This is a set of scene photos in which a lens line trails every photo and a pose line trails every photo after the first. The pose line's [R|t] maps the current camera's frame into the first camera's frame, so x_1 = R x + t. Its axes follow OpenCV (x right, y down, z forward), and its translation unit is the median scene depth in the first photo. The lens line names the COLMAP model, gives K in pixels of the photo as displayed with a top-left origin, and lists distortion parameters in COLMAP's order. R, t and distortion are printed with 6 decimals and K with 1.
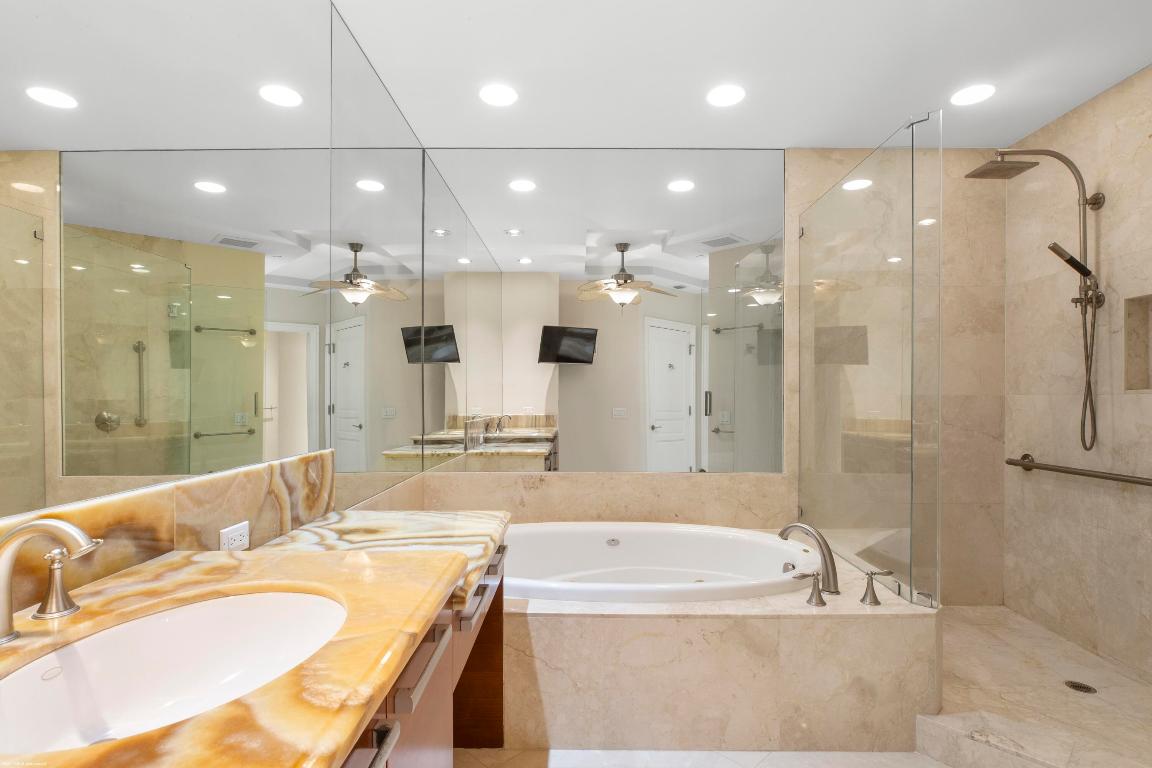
lens RADIAL K [[582.2, 0, 576.0], [0, 582.2, 384.0], [0, 0, 1]] dist [0.000952, 0.000613]
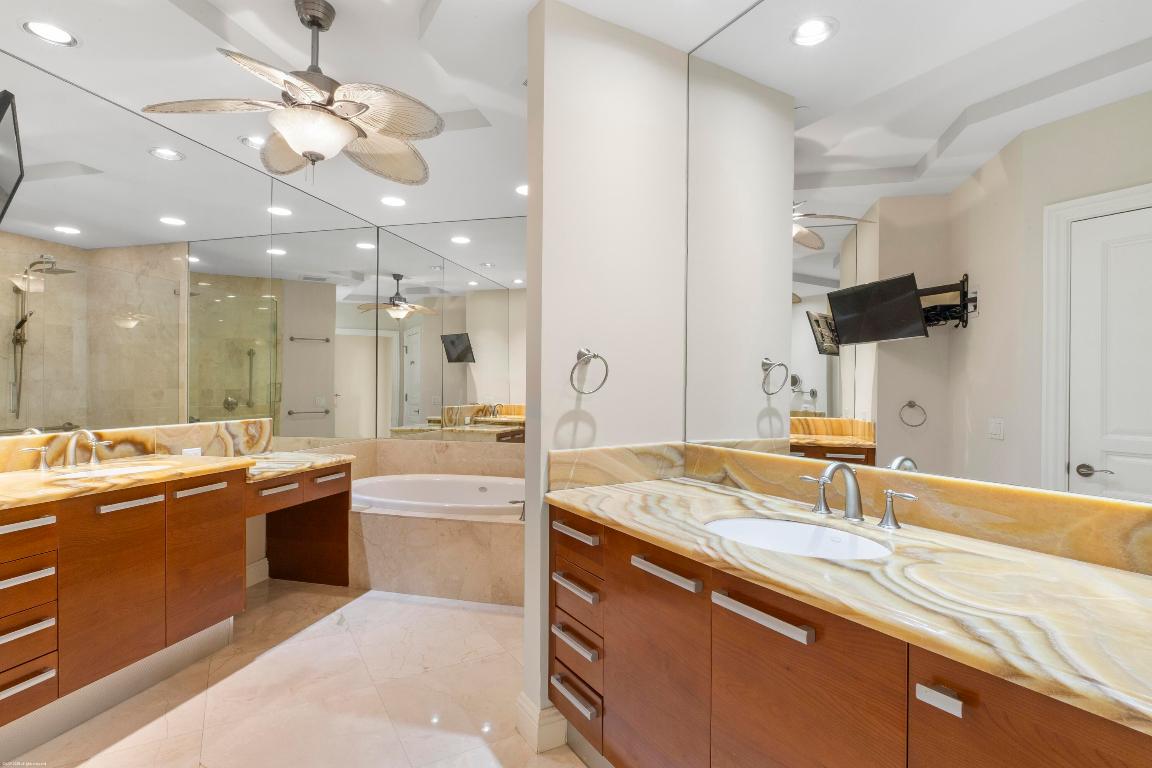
lens RADIAL K [[581.8, 0, 574.0], [0, 581.8, 376.7], [0, 0, 1]] dist [-0.003146, -0.000786]
pose [[0.967692, 0.001329, -0.252133, 0.624757], [-0.000470, 0.999994, 0.003468, -0.016709], [0.252136, -0.003237, 0.967686, -0.345886]]
